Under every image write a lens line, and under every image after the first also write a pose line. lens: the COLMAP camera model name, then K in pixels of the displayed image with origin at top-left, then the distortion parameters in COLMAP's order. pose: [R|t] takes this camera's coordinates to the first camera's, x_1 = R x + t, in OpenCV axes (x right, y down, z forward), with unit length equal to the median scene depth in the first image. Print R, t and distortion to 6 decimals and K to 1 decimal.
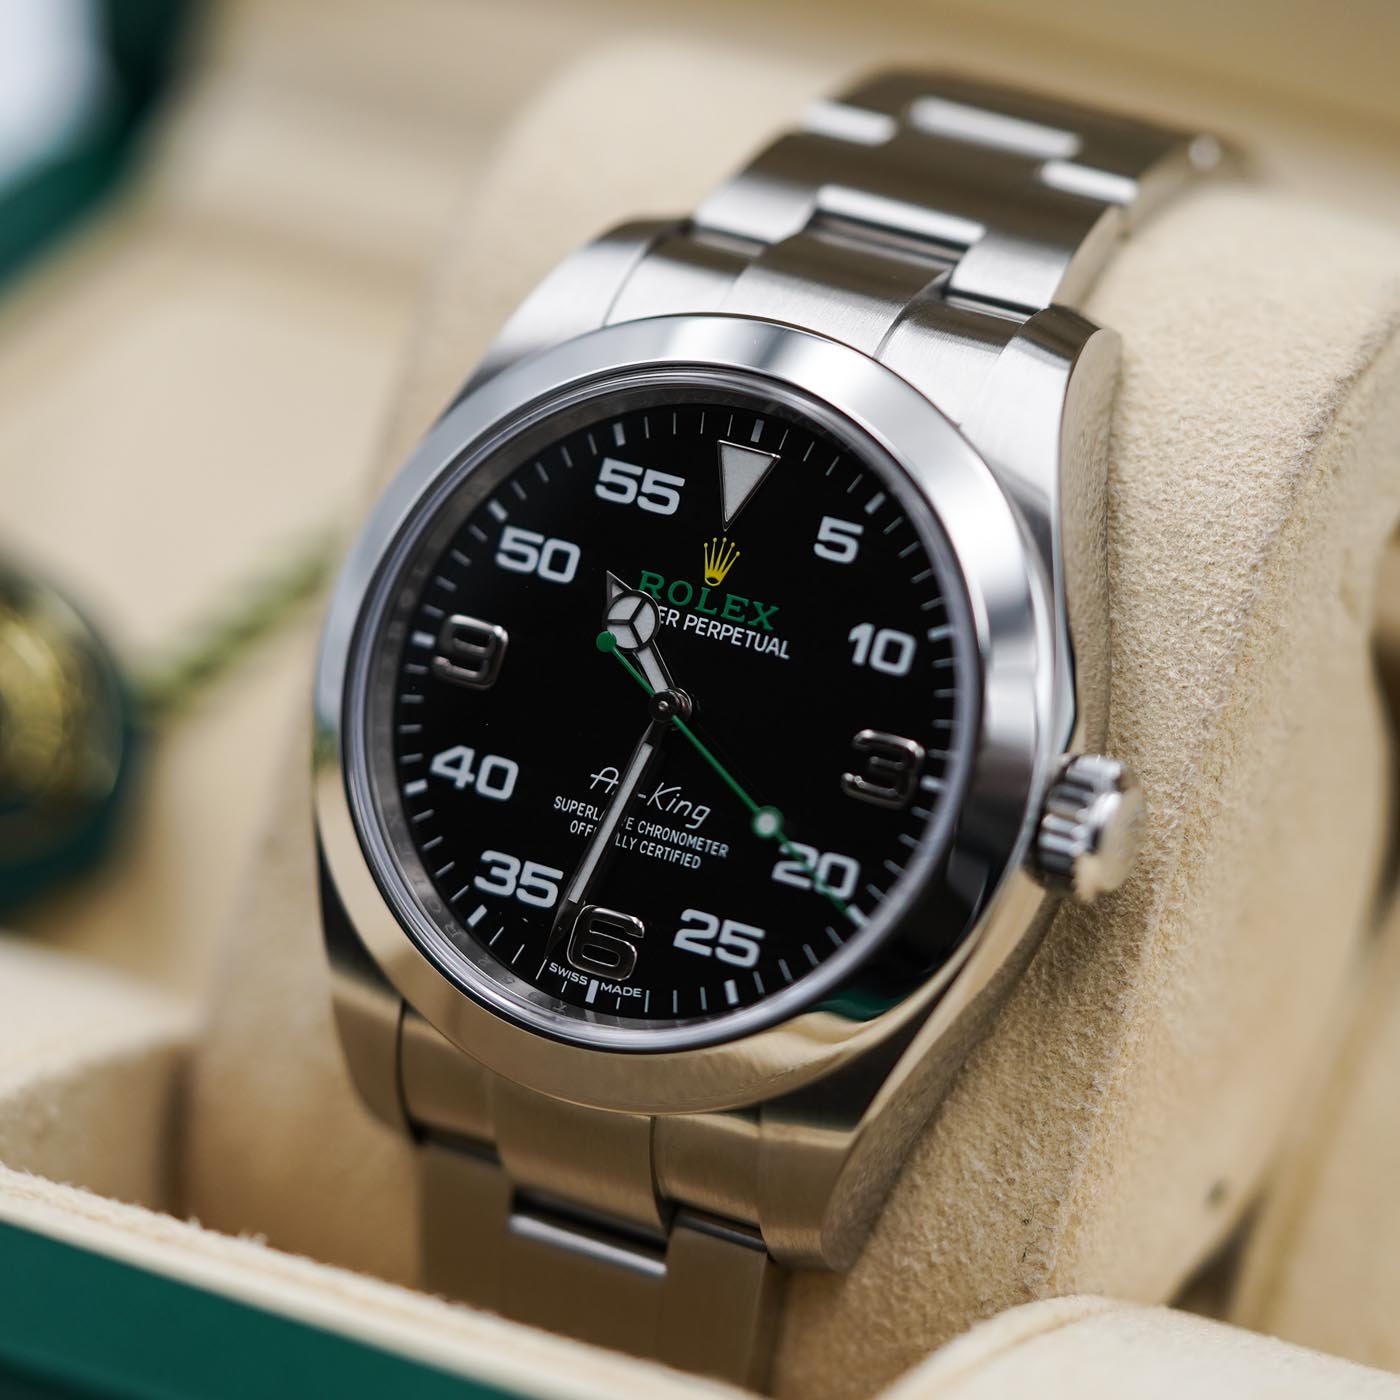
lens RADIAL K [[8311.2, 0, 697.8], [0, 8311.2, 708.5], [0, 0, 1]] dist [1.295923, 0.000000]
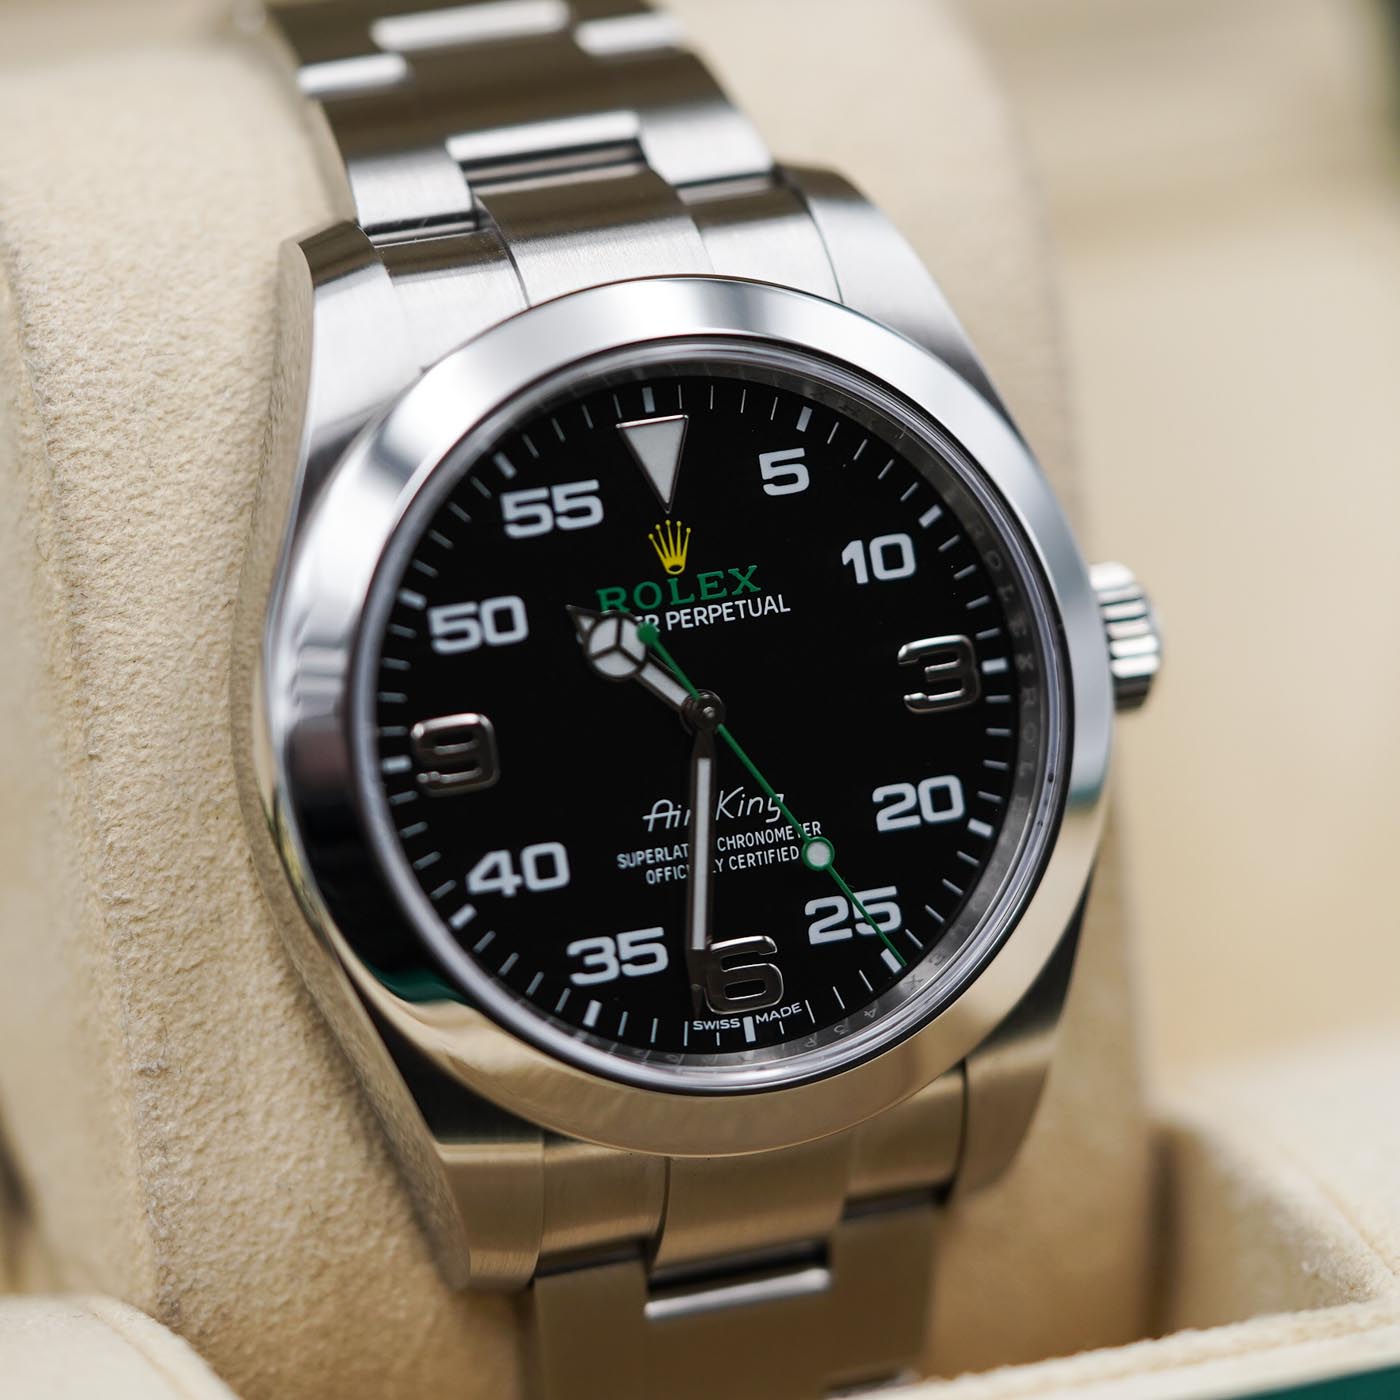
lens RADIAL K [[8311.2, 0, 704.8], [0, 8311.2, 698.5], [0, 0, 1]] dist [1.295923, 0.000000]
pose [[0.644344, -0.398007, 0.653002, -0.598771], [0.338350, 0.914140, 0.223309, -0.205316], [-0.685814, 0.077055, 0.723686, 0.335176]]
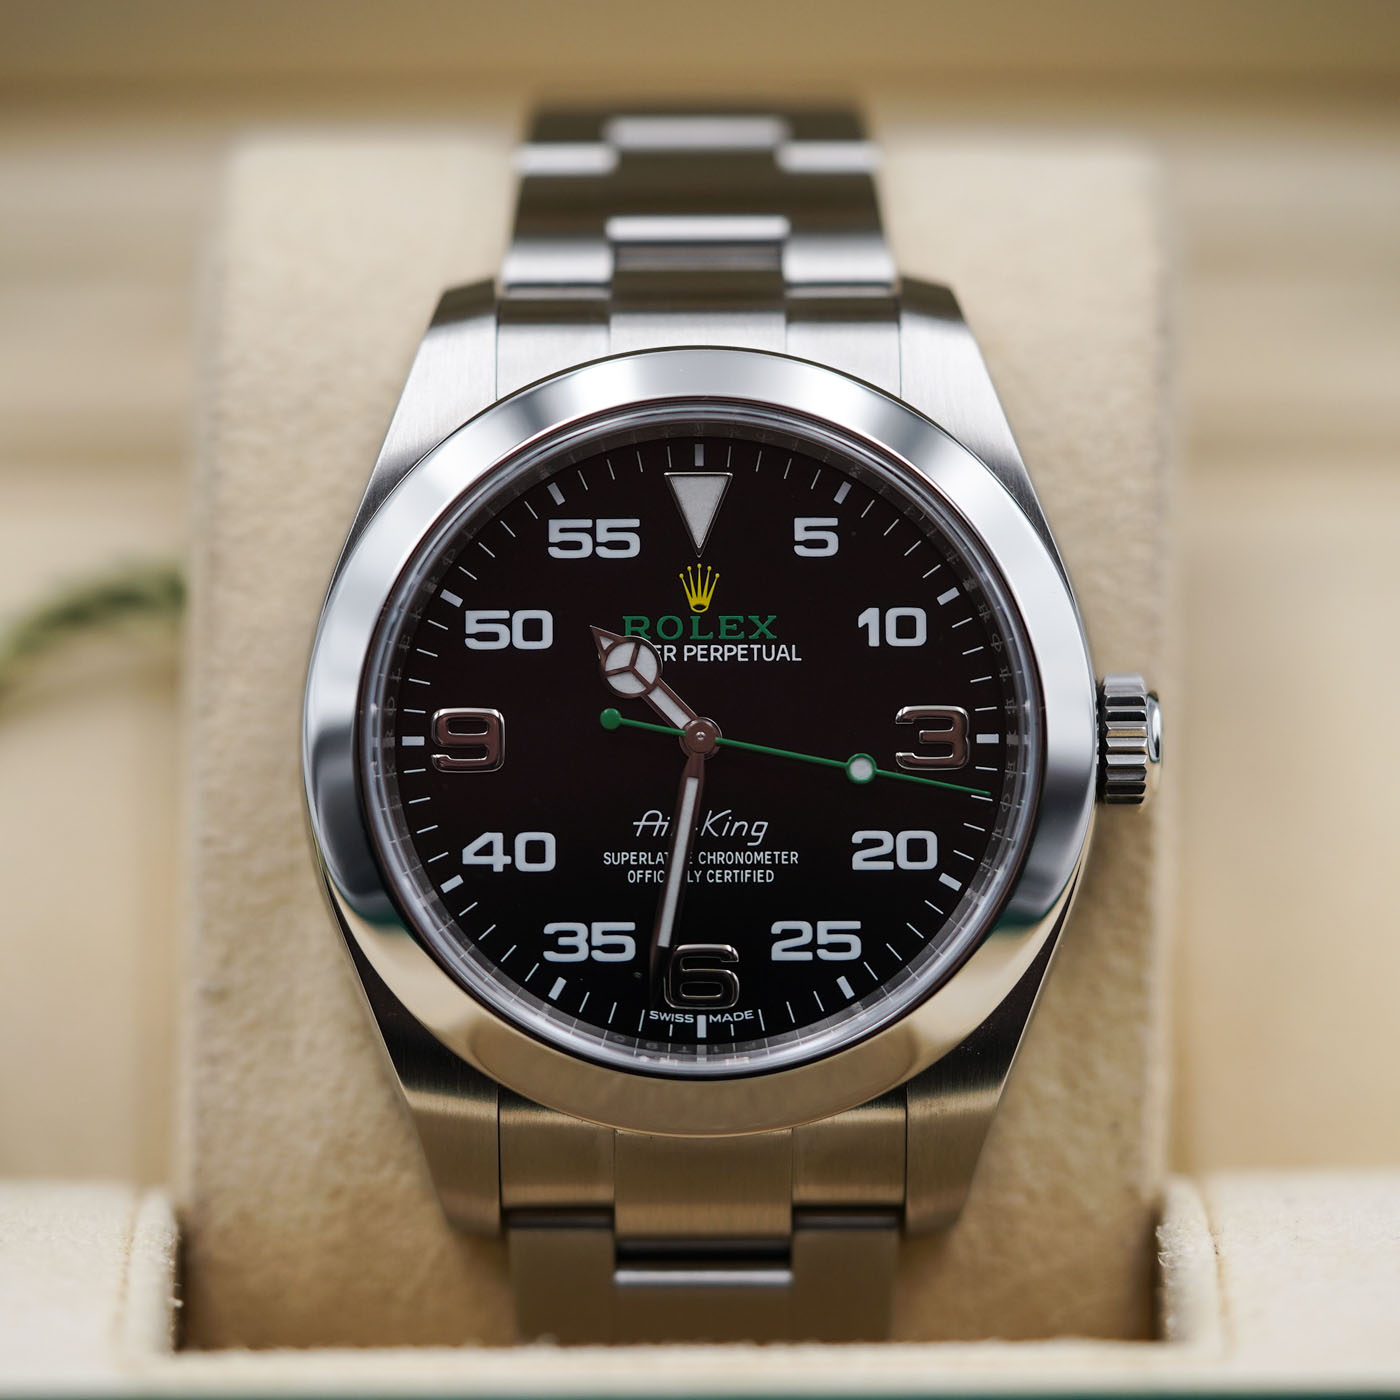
lens RADIAL K [[8311.2, 0, 699.0], [0, 8311.2, 698.7], [0, 0, 1]] dist [1.295923, 0.000000]
pose [[0.869167, -0.251002, 0.426082, -0.435215], [0.250514, 0.966359, 0.058250, -0.063895], [-0.426369, 0.056111, 0.902807, 0.078632]]
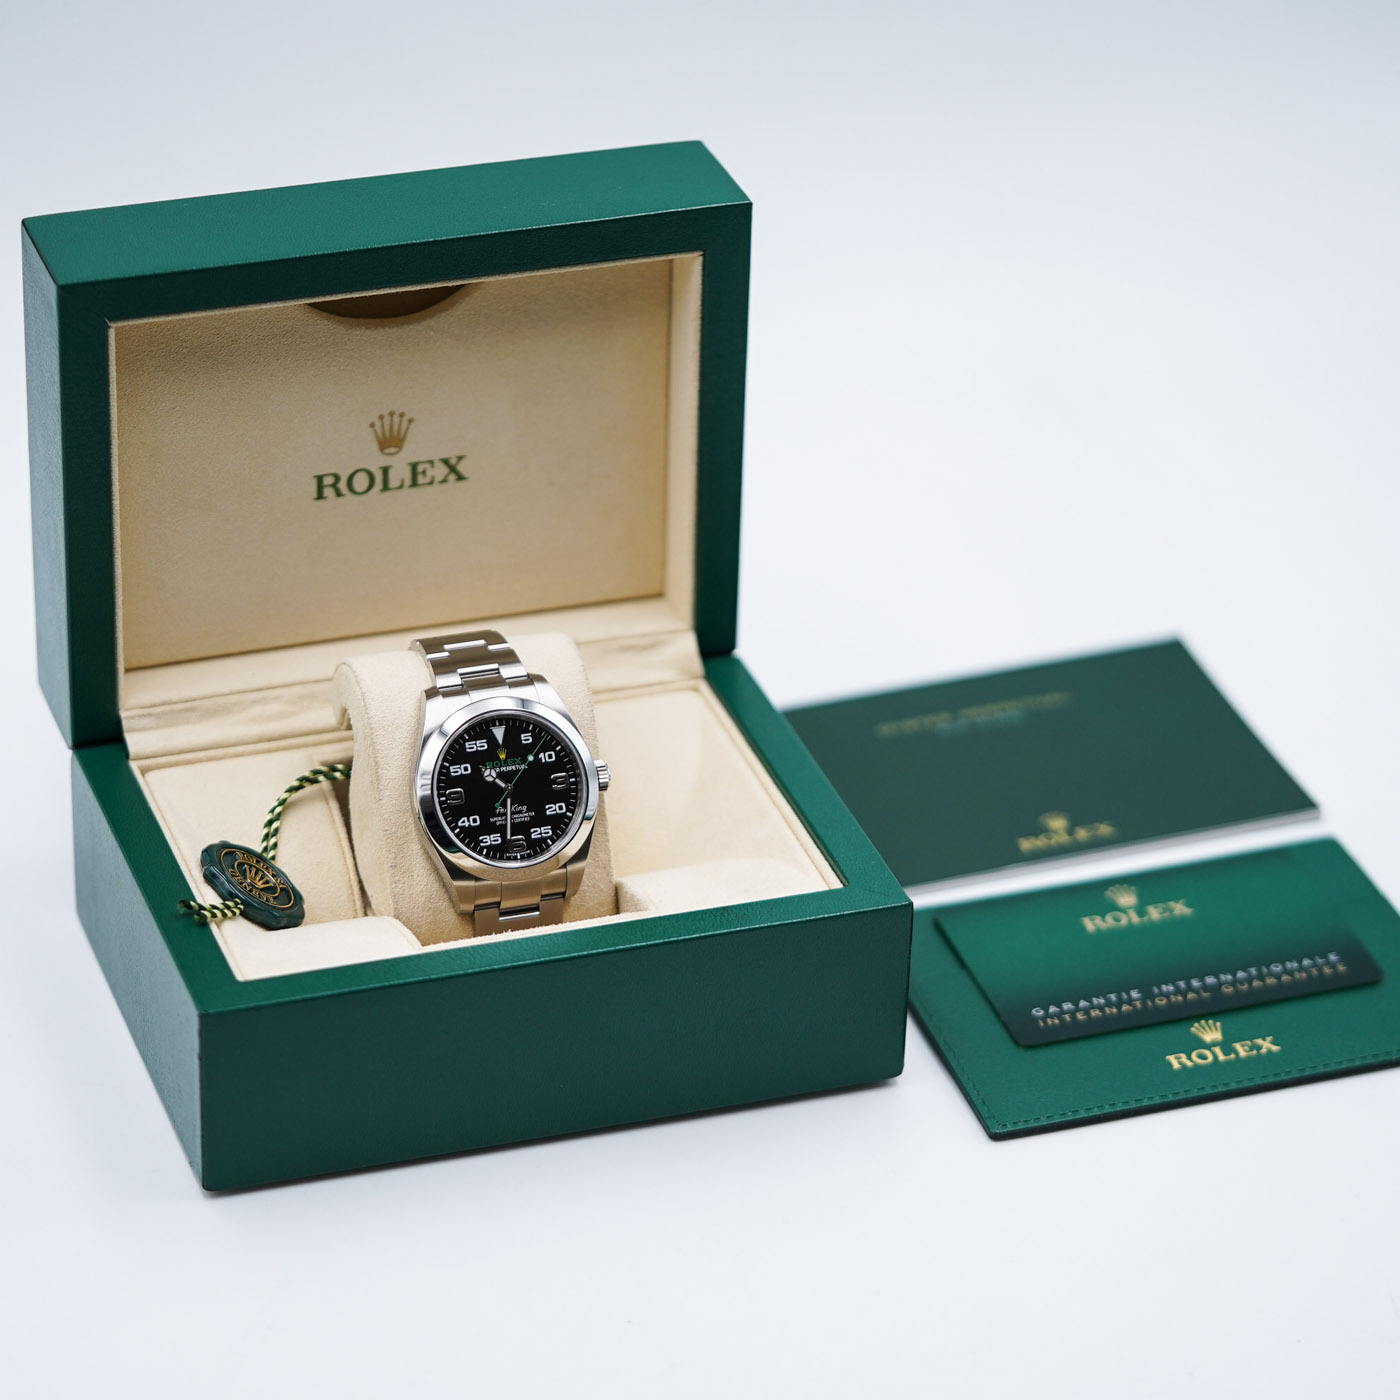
lens RADIAL K [[8311.2, 0, 692.1], [0, 8311.2, 697.9], [0, 0, 1]] dist [1.295923, 0.000000]
pose [[0.677569, -0.352899, 0.645261, -2.702286], [0.352576, 0.925831, 0.136116, -0.596550], [-0.645438, 0.135276, 0.751738, -2.310329]]
